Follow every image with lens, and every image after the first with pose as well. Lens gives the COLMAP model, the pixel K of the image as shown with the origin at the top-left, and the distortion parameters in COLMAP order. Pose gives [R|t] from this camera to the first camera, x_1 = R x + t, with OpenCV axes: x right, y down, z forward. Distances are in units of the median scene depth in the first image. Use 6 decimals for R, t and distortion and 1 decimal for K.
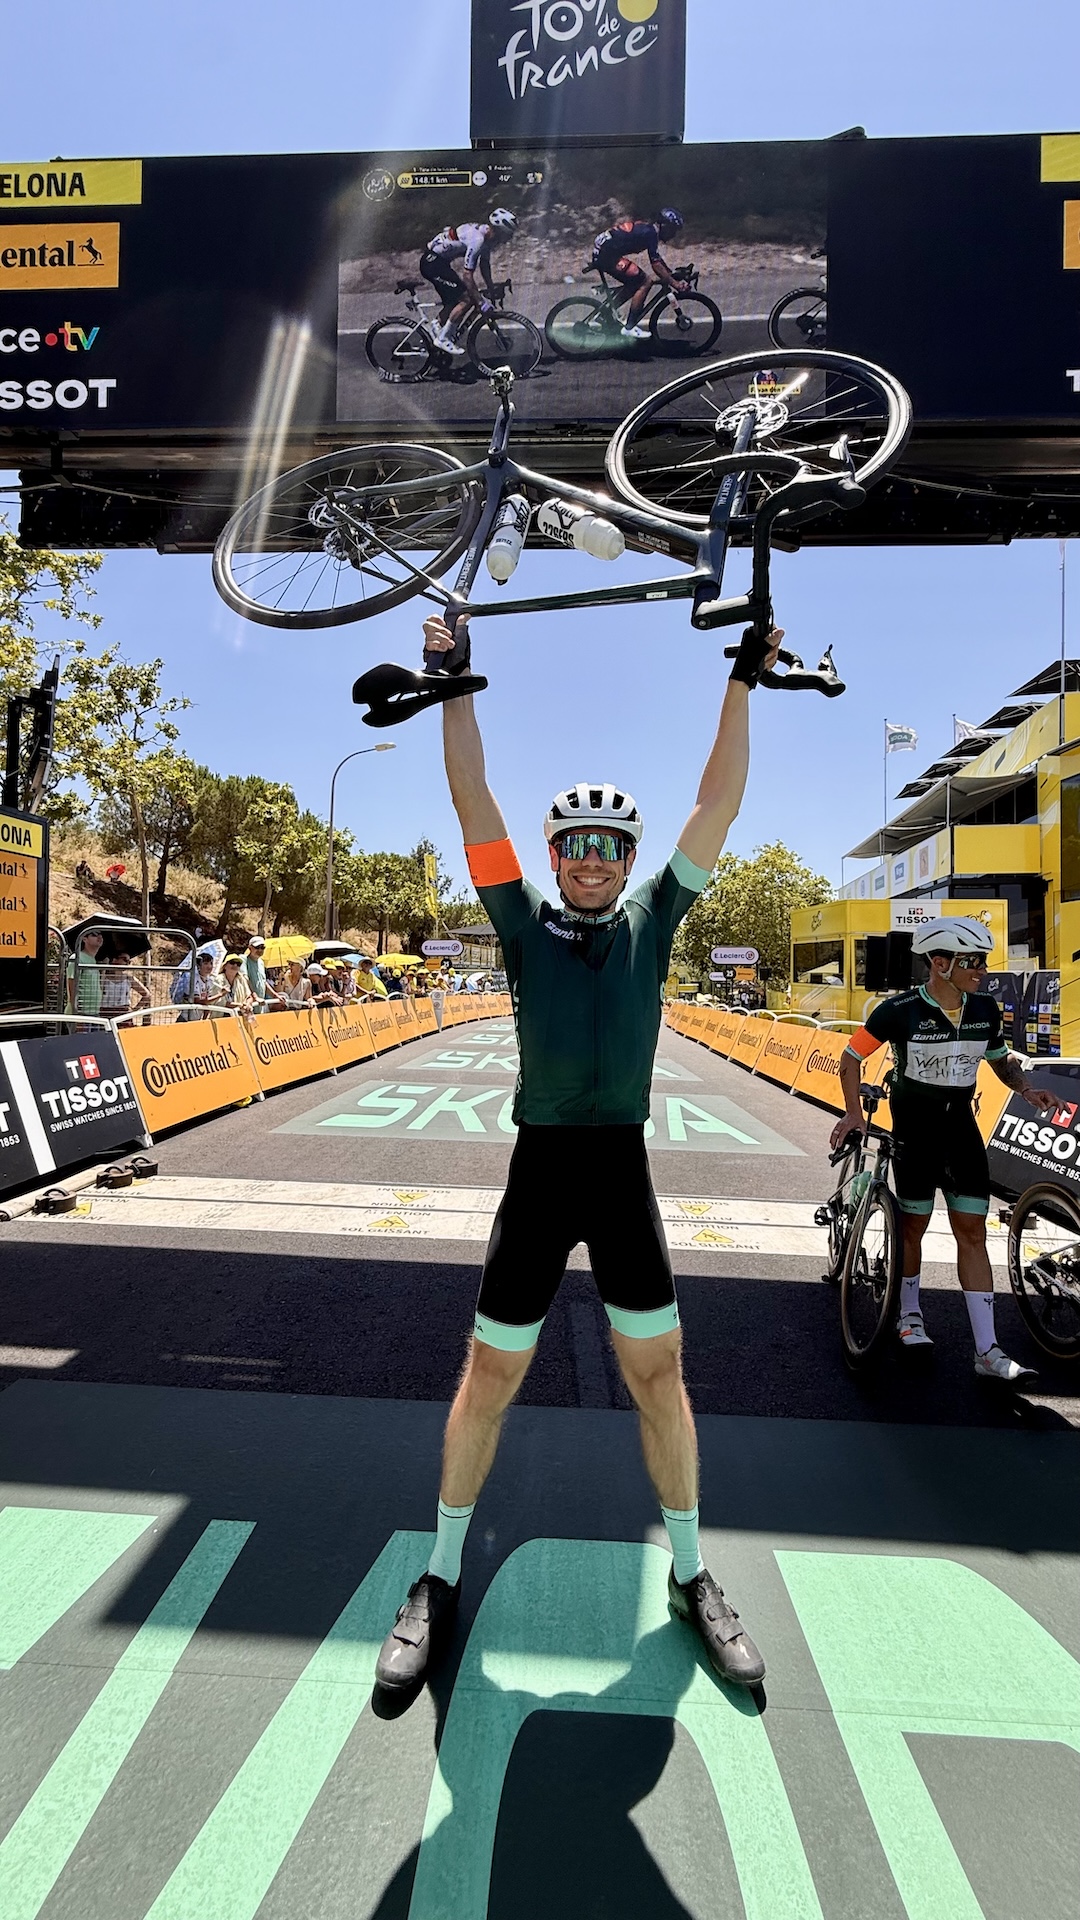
lens RADIAL K [[753.8, 0, 529.3], [0, 753.8, 952.1], [0, 0, 1]] dist [0.000179, 0.000053]
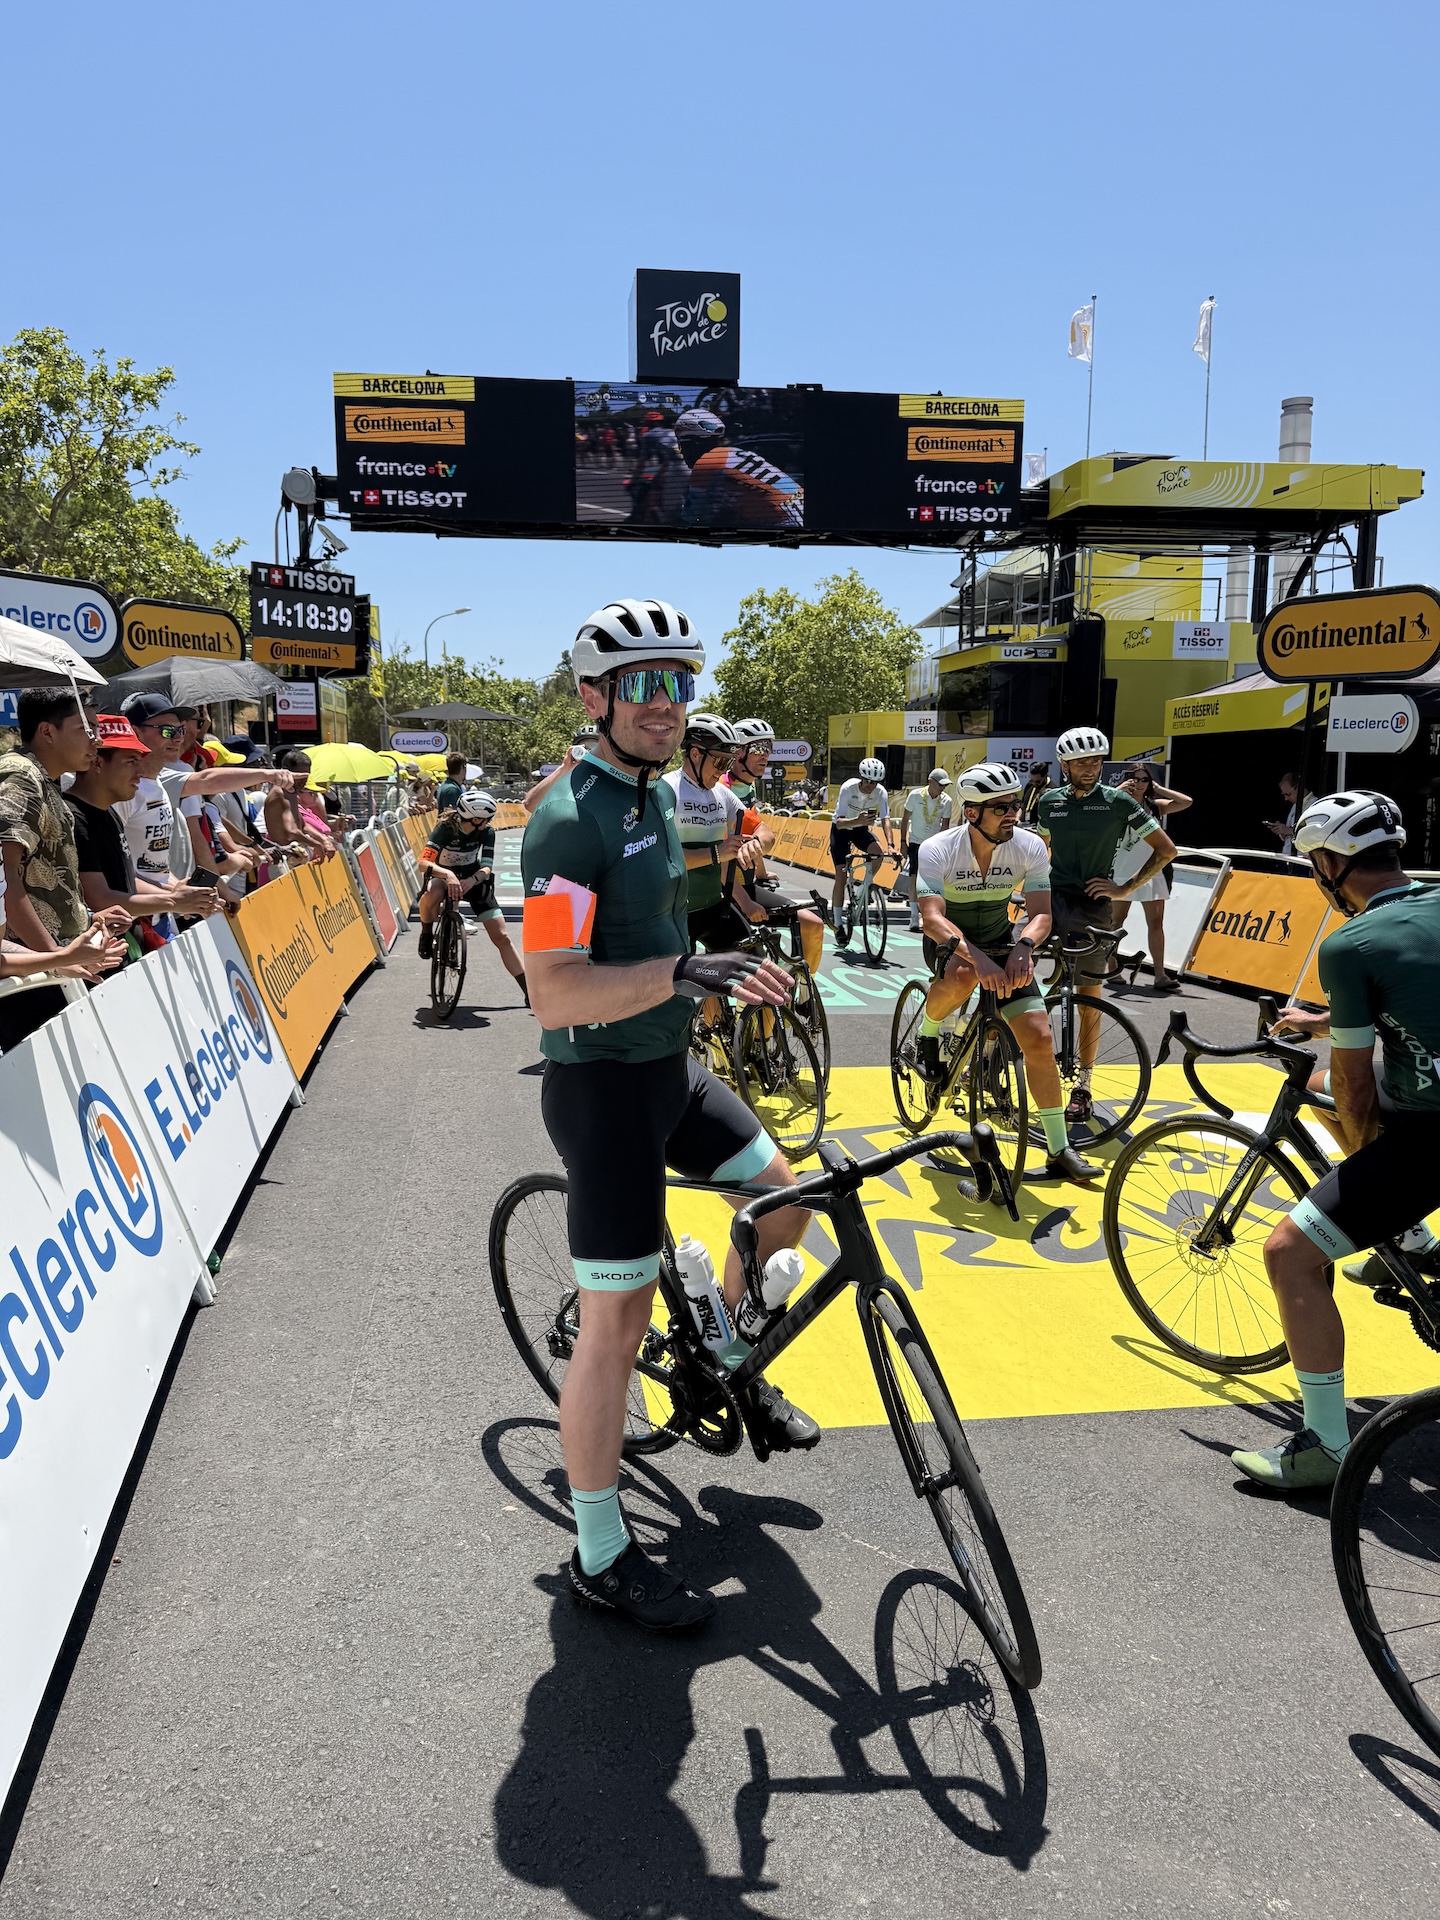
lens RADIAL K [[1338.9, 0, 715.0], [0, 1338.9, 964.7], [0, 0, 1]] dist [0.002579, -0.000023]
pose [[0.979205, -0.040706, 0.198747, -0.657550], [0.005442, 0.984581, 0.174846, -0.136251], [-0.202800, -0.170129, 0.964328, -2.814966]]
